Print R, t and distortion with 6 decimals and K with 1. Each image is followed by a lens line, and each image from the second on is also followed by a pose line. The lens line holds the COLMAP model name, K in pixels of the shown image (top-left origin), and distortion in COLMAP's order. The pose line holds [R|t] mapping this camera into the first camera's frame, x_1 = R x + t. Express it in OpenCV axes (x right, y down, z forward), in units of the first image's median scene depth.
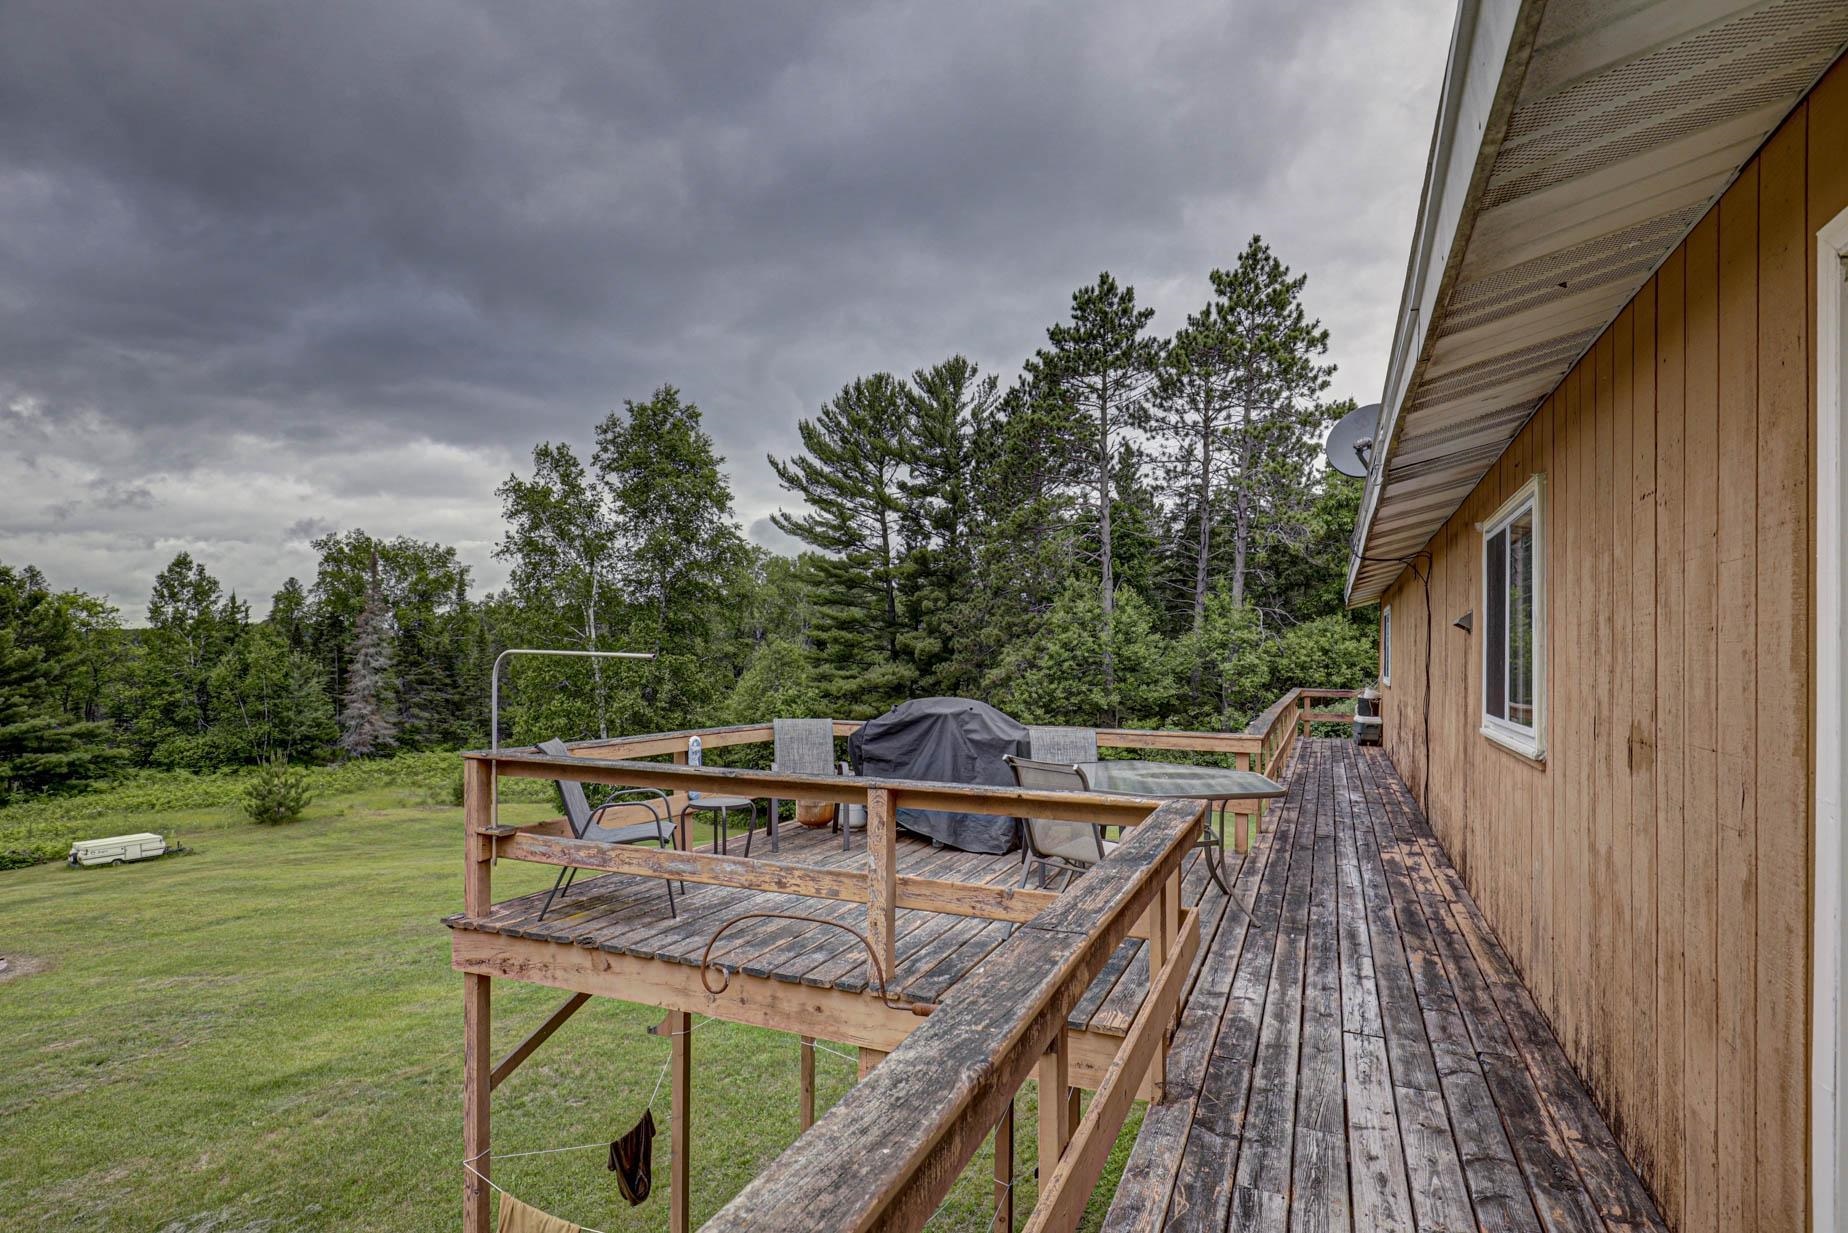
lens RADIAL K [[953.4, 0, 934.1], [0, 953.4, 653.5], [0, 0, 1]] dist [-0.001207, 0.000880]
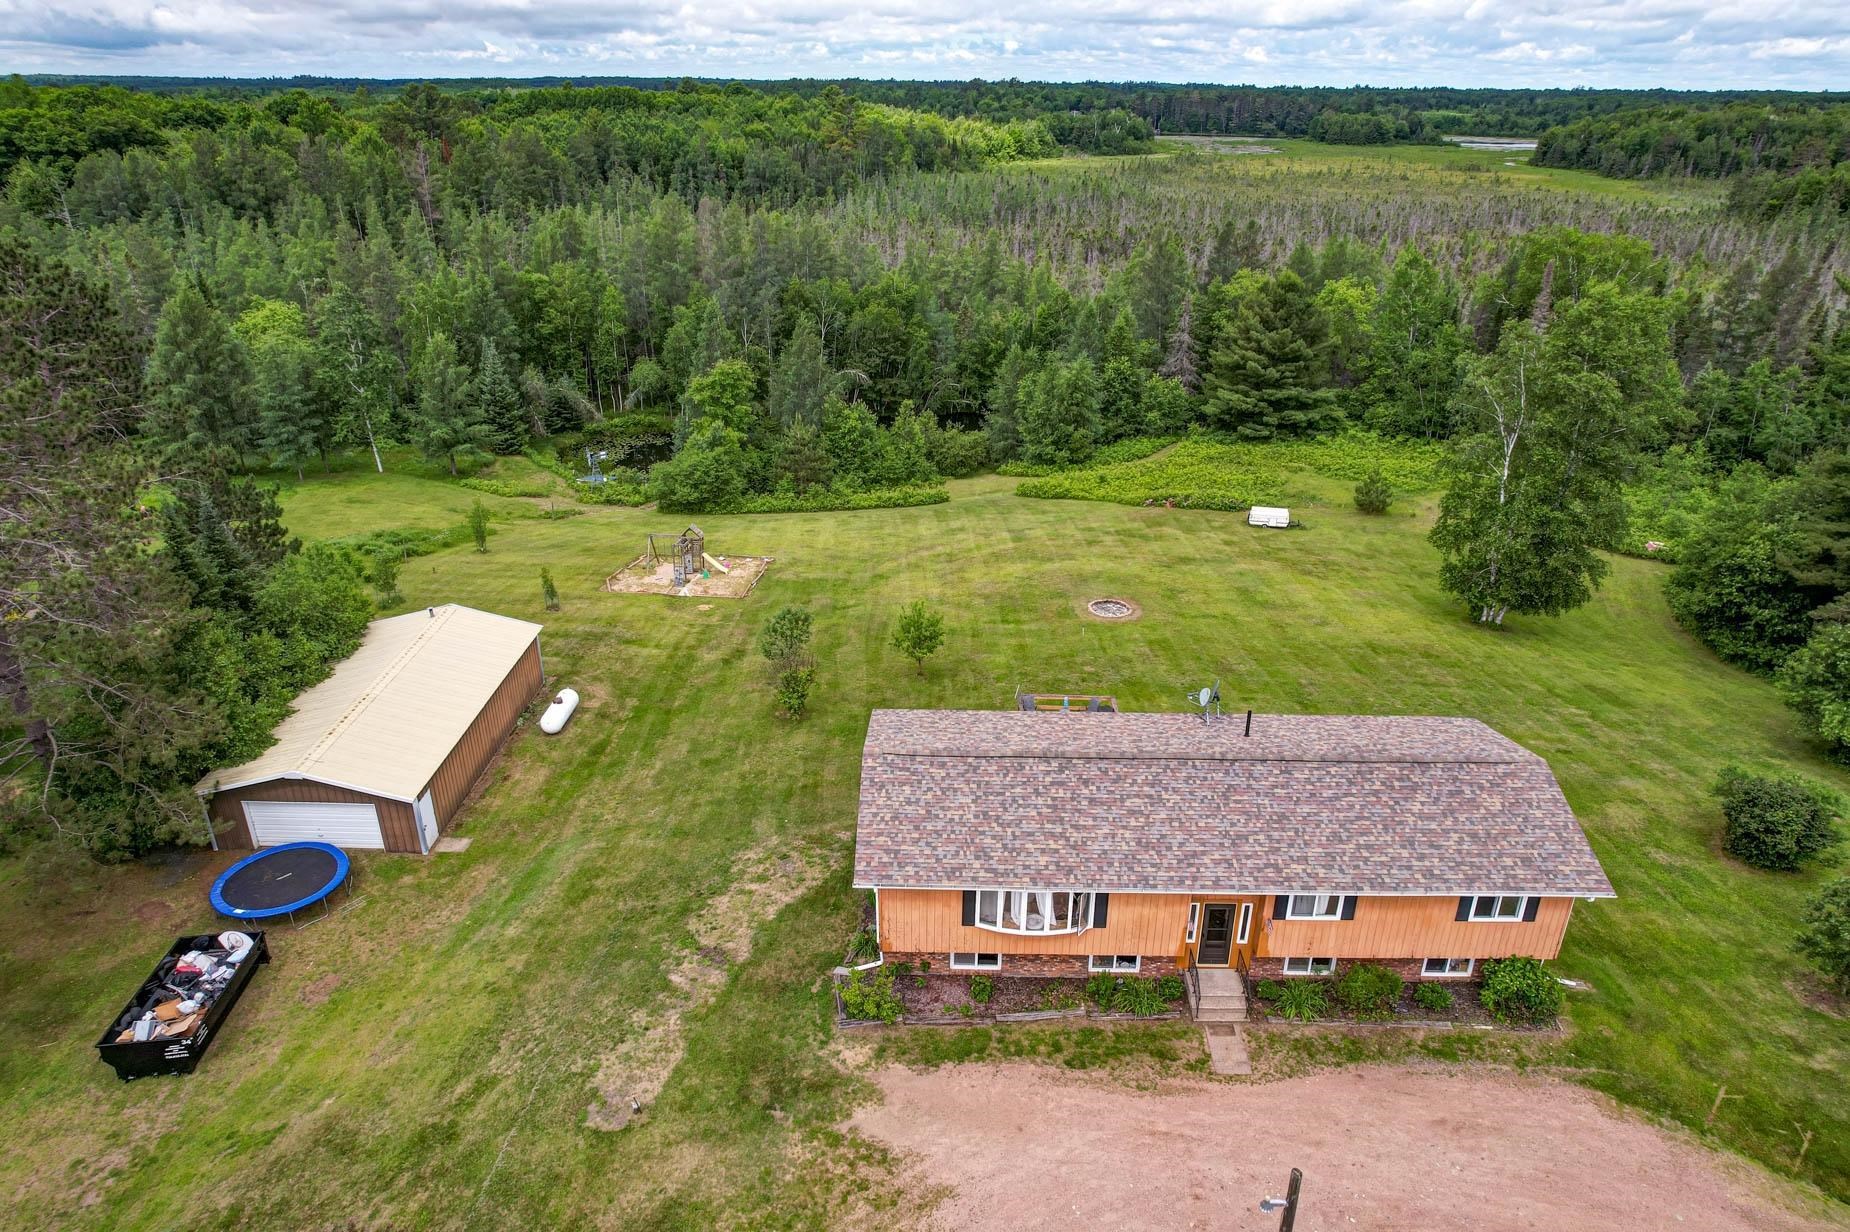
lens RADIAL K [[1183.4, 0, 930.8], [0, 1183.4, 634.2], [0, 0, 1]] dist [-0.078003, 0.068664]
pose [[0.365648, 0.383709, -0.847979, 0.507570], [-0.001875, 0.911370, 0.411584, -0.302601], [0.930751, -0.148905, 0.333960, -0.189921]]
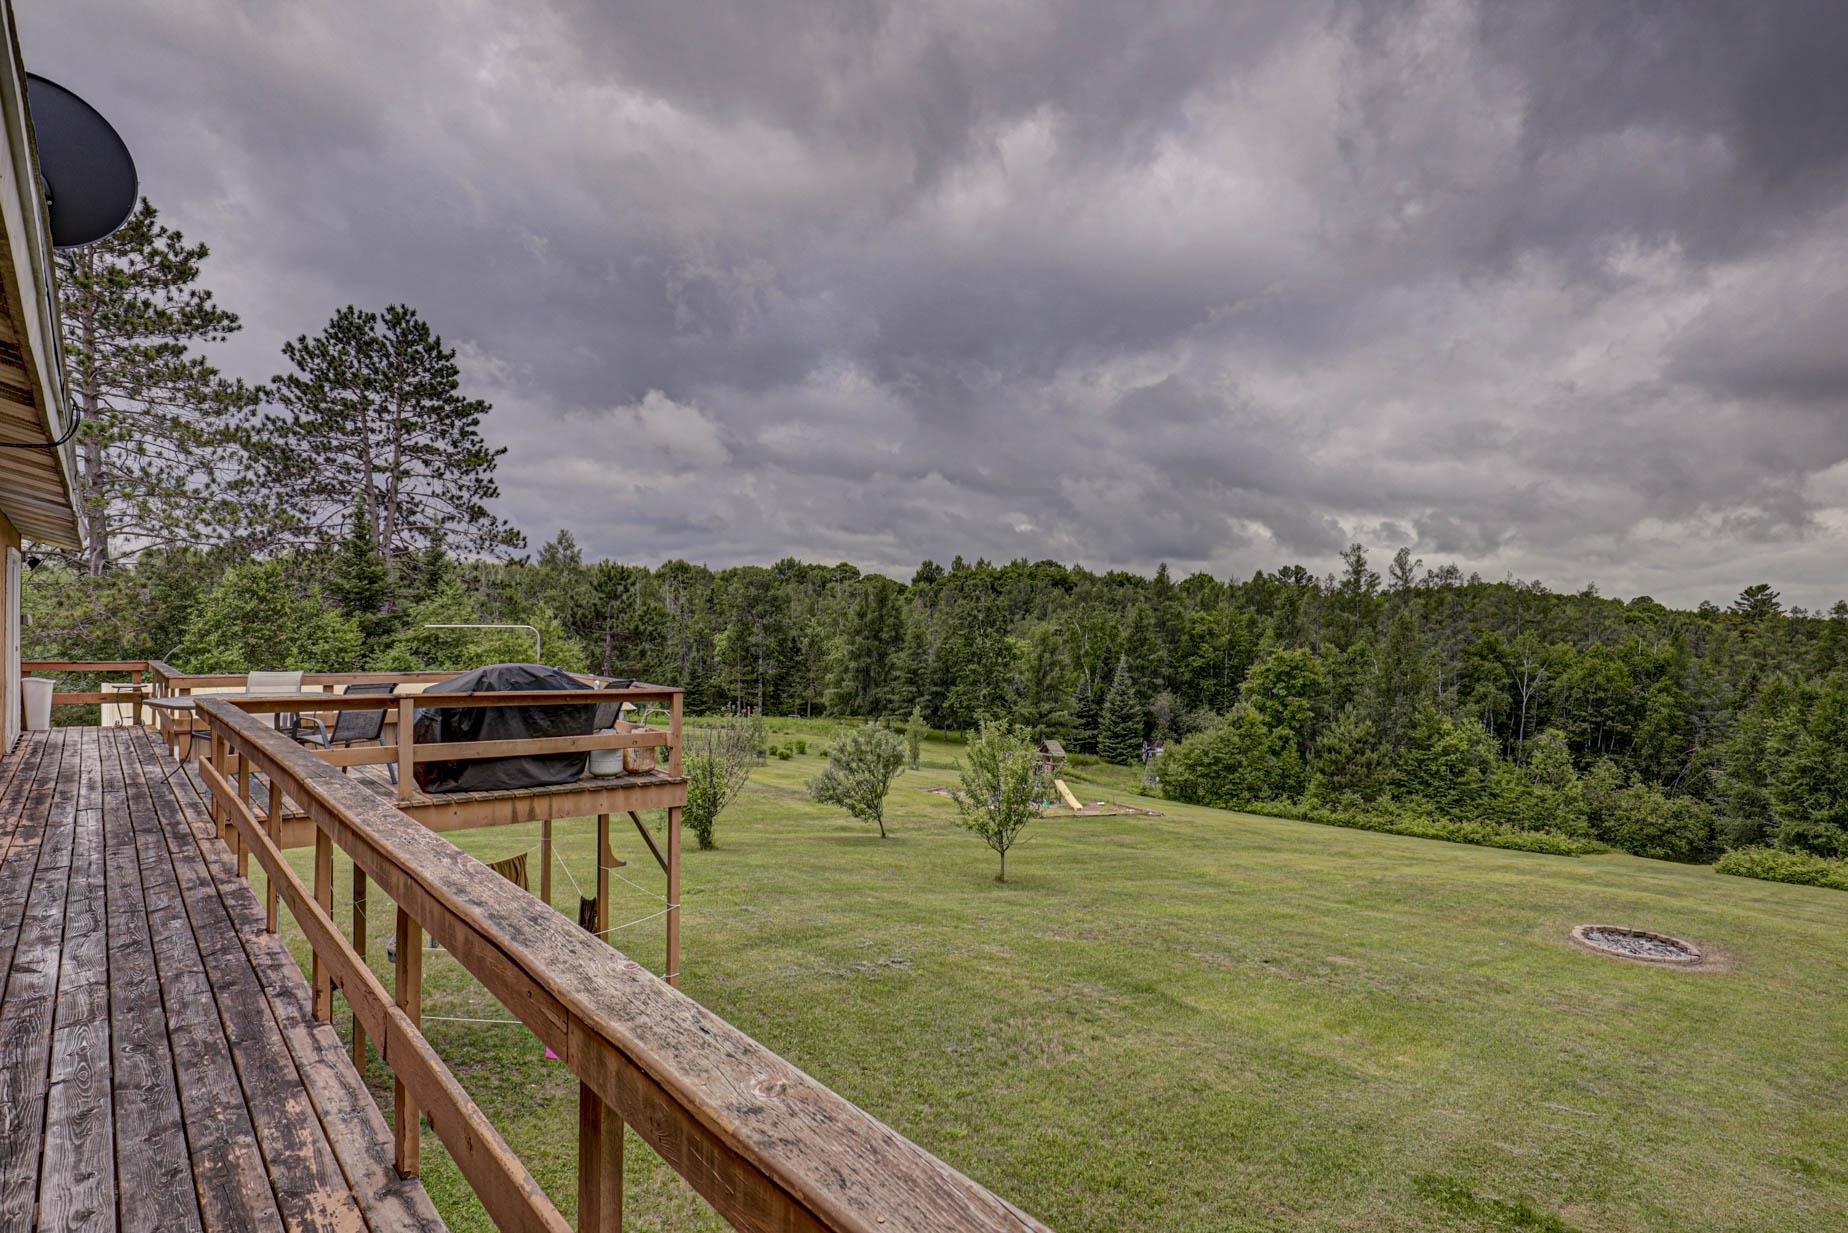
lens RADIAL K [[953.4, 0, 934.1], [0, 953.4, 653.5], [0, 0, 1]] dist [-0.001207, 0.000880]
pose [[-0.433000, 0.002925, -0.901389, 0.098293], [-0.024045, 0.999601, 0.014794, 0.000078], [0.901073, 0.028079, -0.432757, 0.225868]]
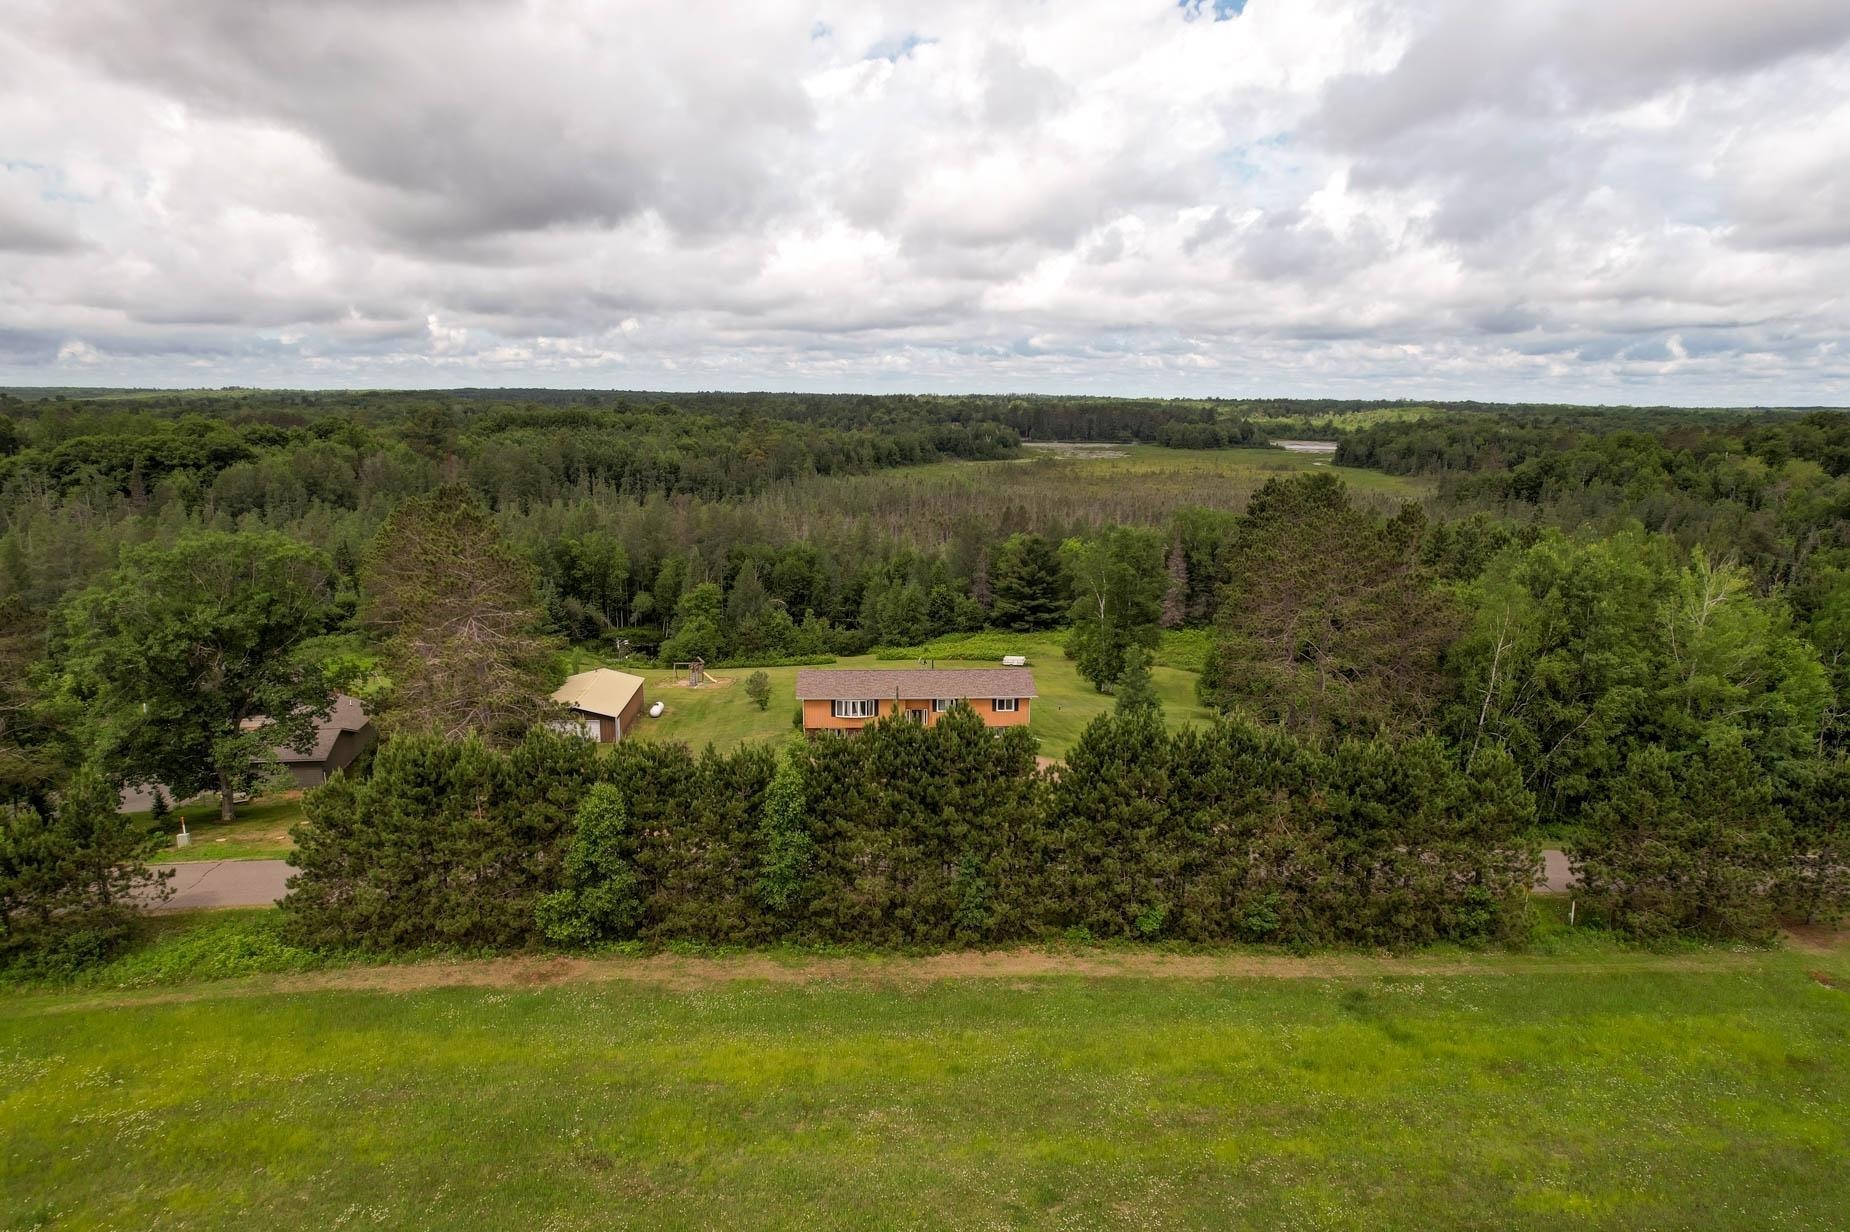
lens RADIAL K [[1170.0, 0, 925.0], [0, 1170.0, 616.0], [0, 0, 1]] dist [-0.060955, 0.056489]
pose [[0.439146, 0.152746, -0.885336, 1.499988], [-0.002795, 0.985669, 0.168670, -0.367475], [0.898411, -0.071596, 0.433280, -0.562990]]
